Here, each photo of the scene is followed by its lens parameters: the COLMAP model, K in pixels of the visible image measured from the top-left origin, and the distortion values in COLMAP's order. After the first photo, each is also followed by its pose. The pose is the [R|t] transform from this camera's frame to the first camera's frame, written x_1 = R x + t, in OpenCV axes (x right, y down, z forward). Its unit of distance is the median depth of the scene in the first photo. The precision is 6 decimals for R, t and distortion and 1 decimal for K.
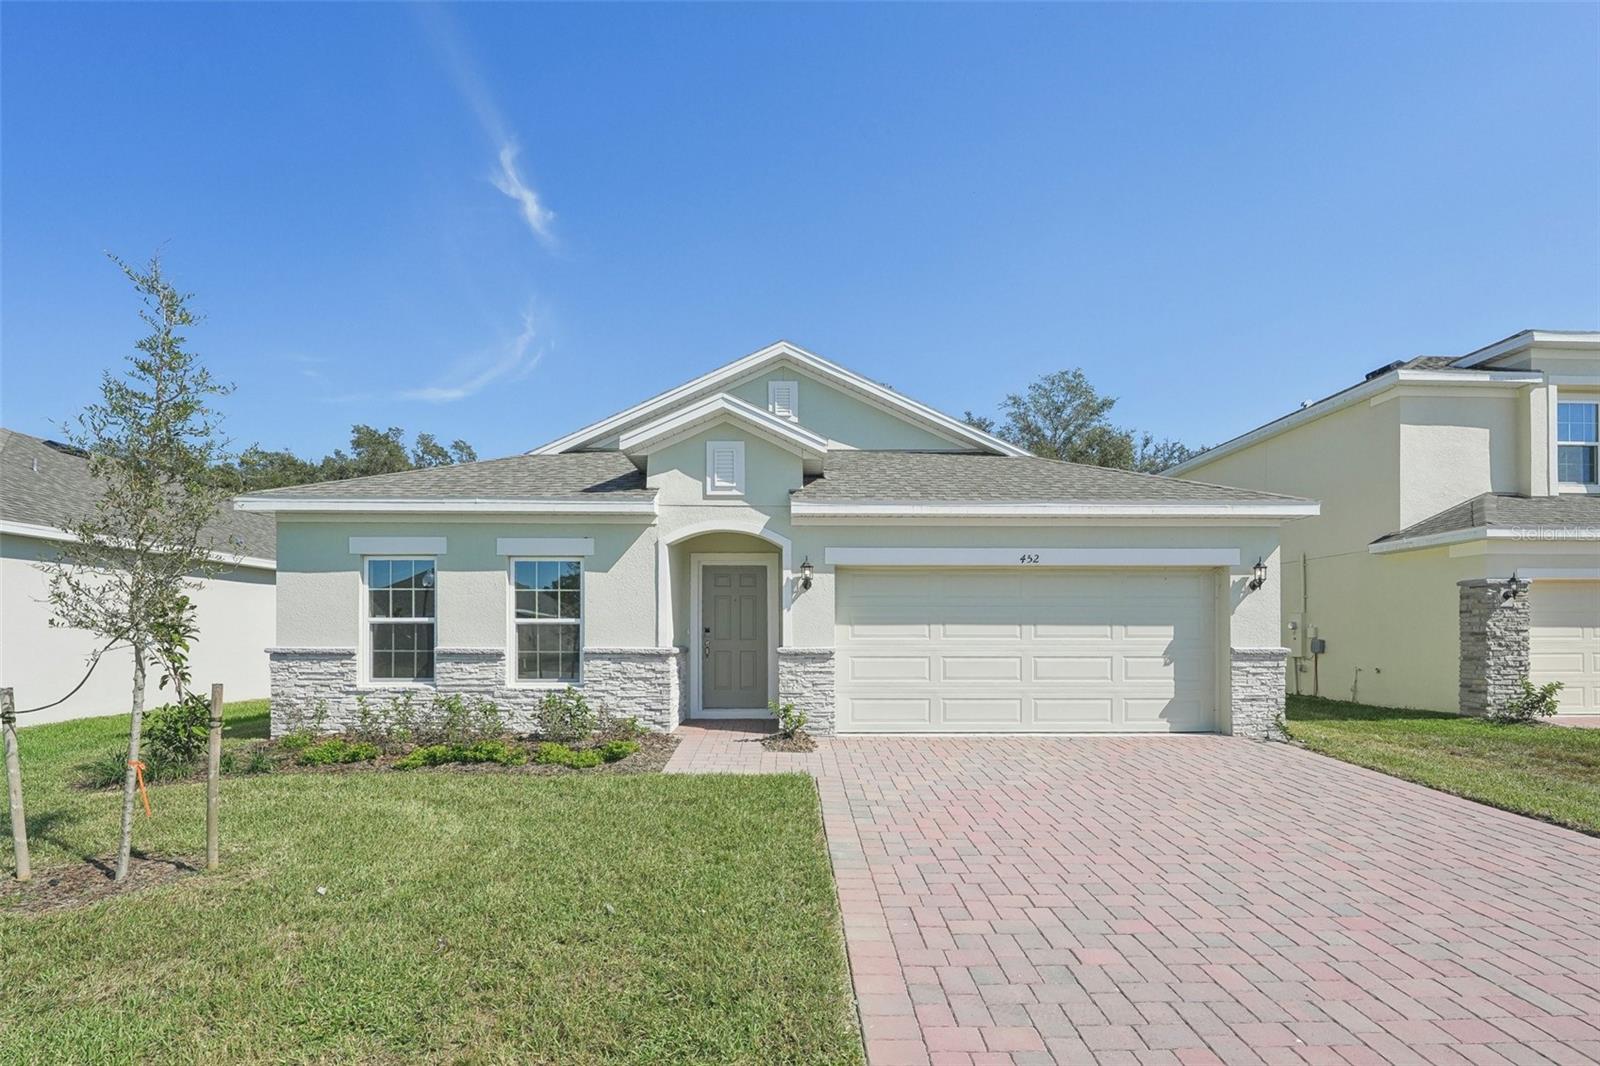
lens RADIAL K [[684.1, 0, 814.4], [0, 684.1, 600.8], [0, 0, 1]] dist [-0.011018, -0.000523]
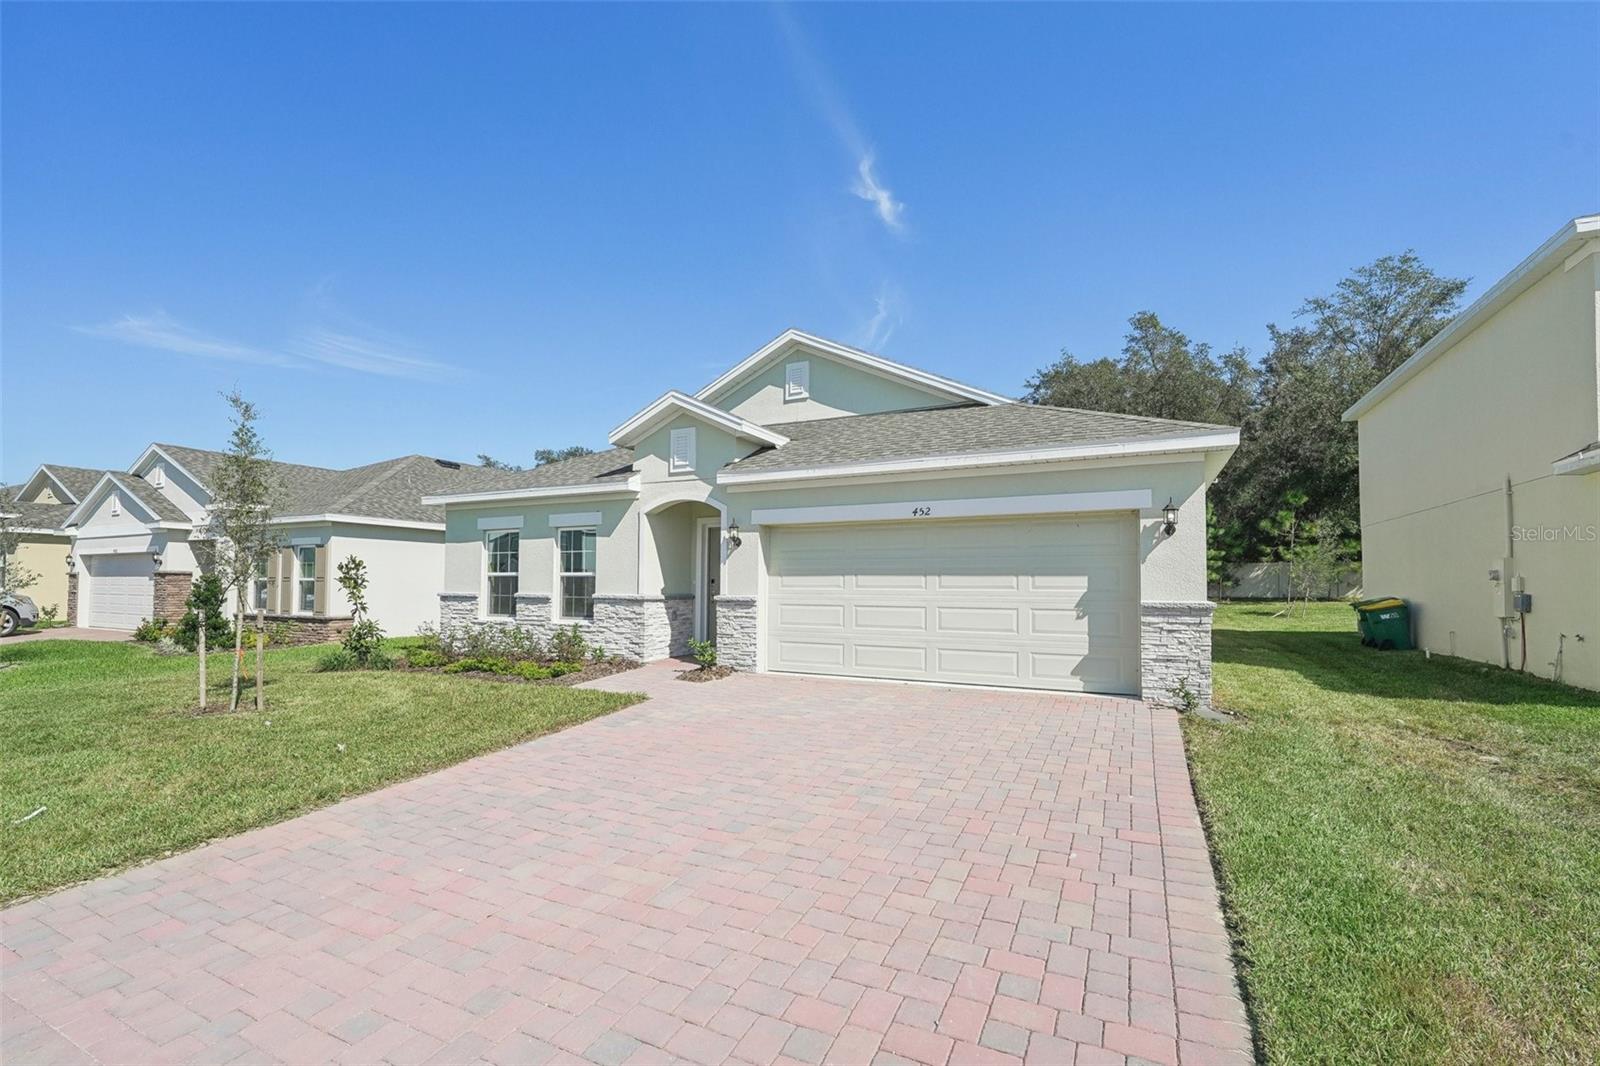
lens RADIAL K [[668.1, 0, 801.8], [0, 668.1, 531.4], [0, 0, 1]] dist [-0.005738, -0.002104]
pose [[0.892534, -0.033816, -0.449710, 0.604490], [0.019366, 0.999139, -0.036696, 0.001857], [0.450564, 0.024043, 0.892421, 0.019491]]
